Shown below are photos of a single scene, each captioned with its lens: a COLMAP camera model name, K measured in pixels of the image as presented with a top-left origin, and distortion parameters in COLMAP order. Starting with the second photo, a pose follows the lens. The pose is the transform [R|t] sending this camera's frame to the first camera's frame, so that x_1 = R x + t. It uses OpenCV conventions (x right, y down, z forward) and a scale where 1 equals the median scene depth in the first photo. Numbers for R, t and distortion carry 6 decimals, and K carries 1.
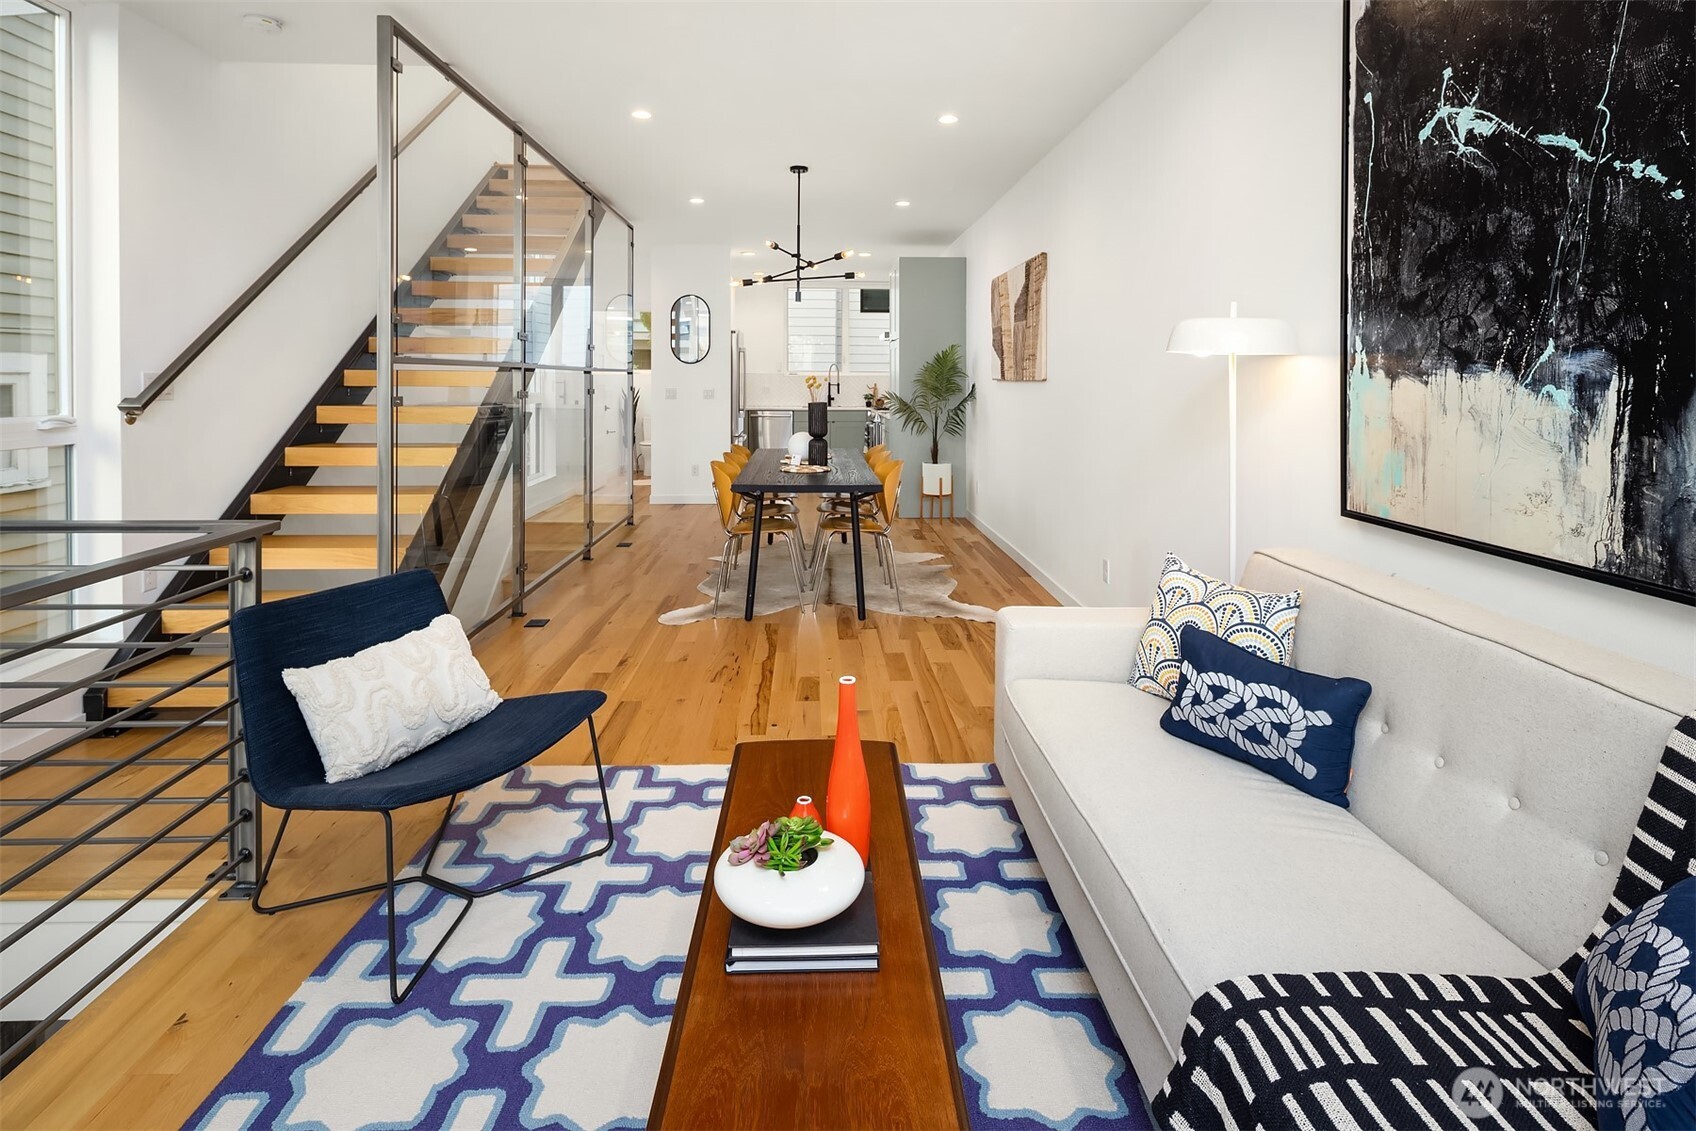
lens RADIAL K [[846.8, 0, 858.7], [0, 846.8, 572.6], [0, 0, 1]] dist [-0.009777, -0.000703]
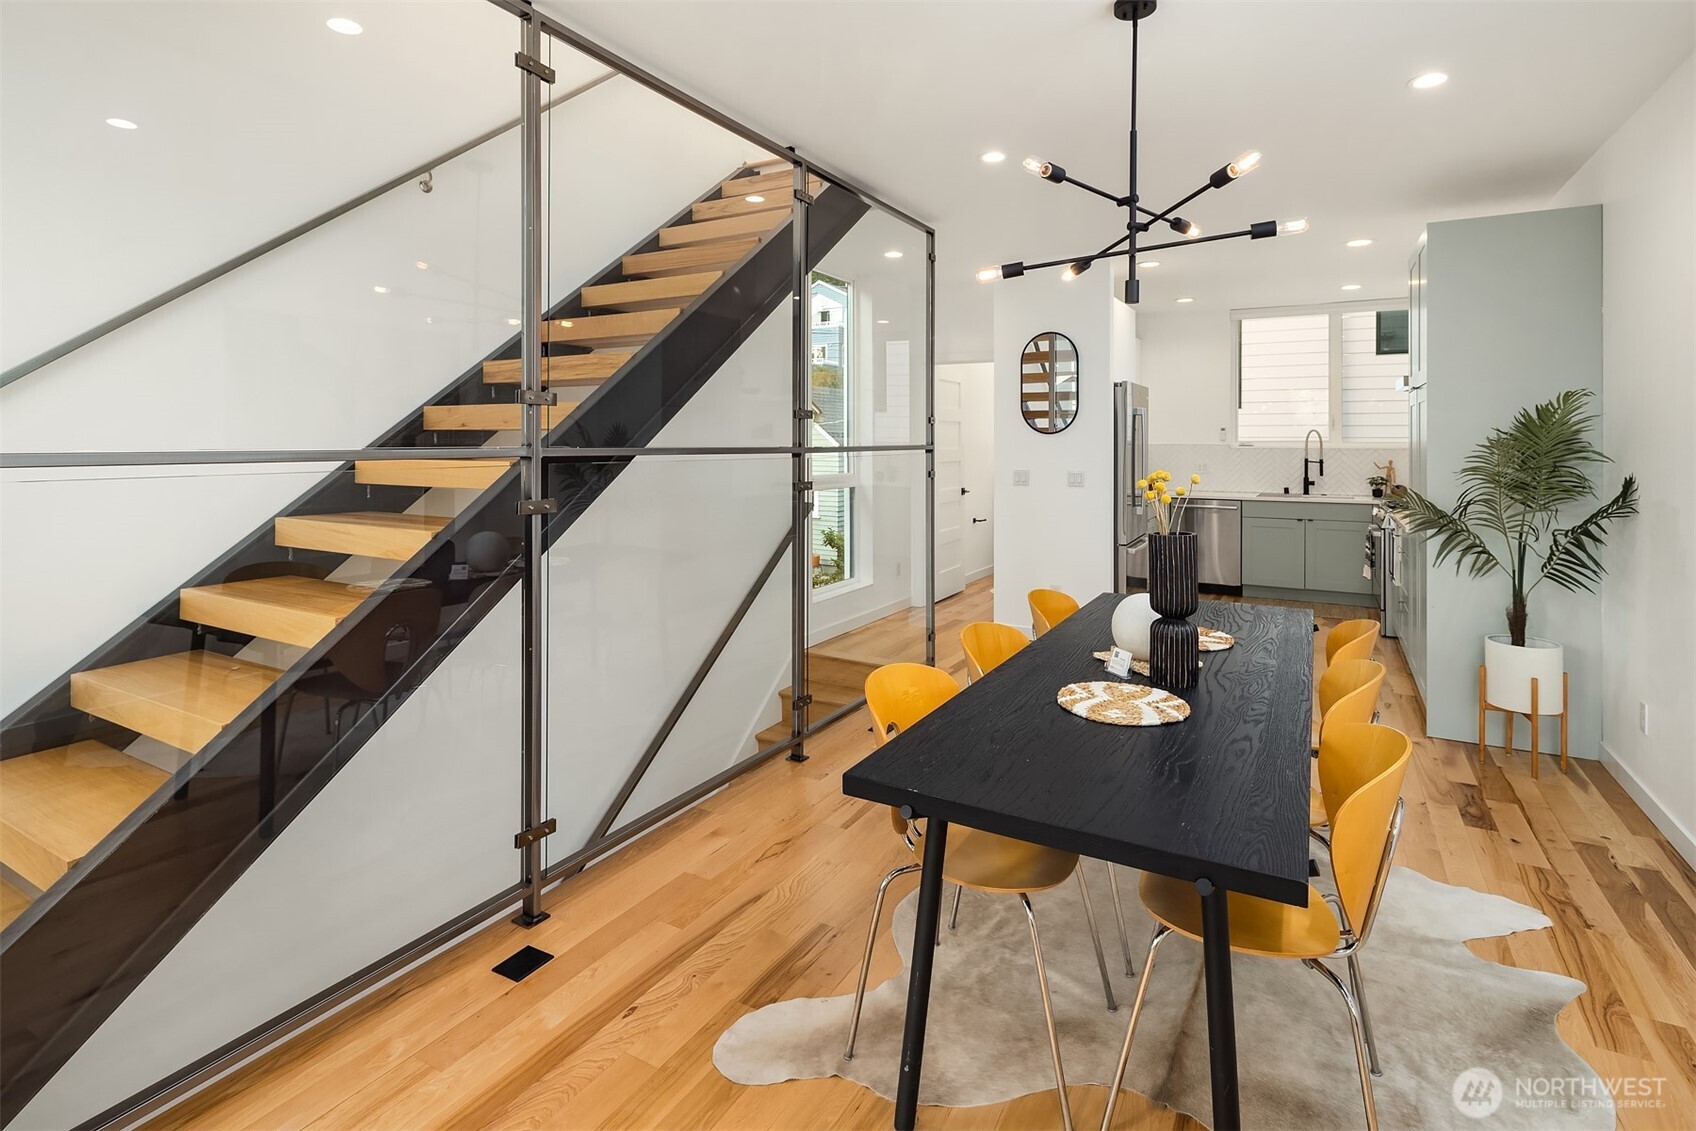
lens RADIAL K [[846.8, 0, 867.0], [0, 846.8, 470.6], [0, 0, 1]] dist [-0.009777, -0.000703]
pose [[0.847458, 0.014161, -0.530674, 0.031546], [-0.113599, 0.981326, -0.155225, -0.111357], [0.518566, 0.191831, 0.833241, 0.422153]]
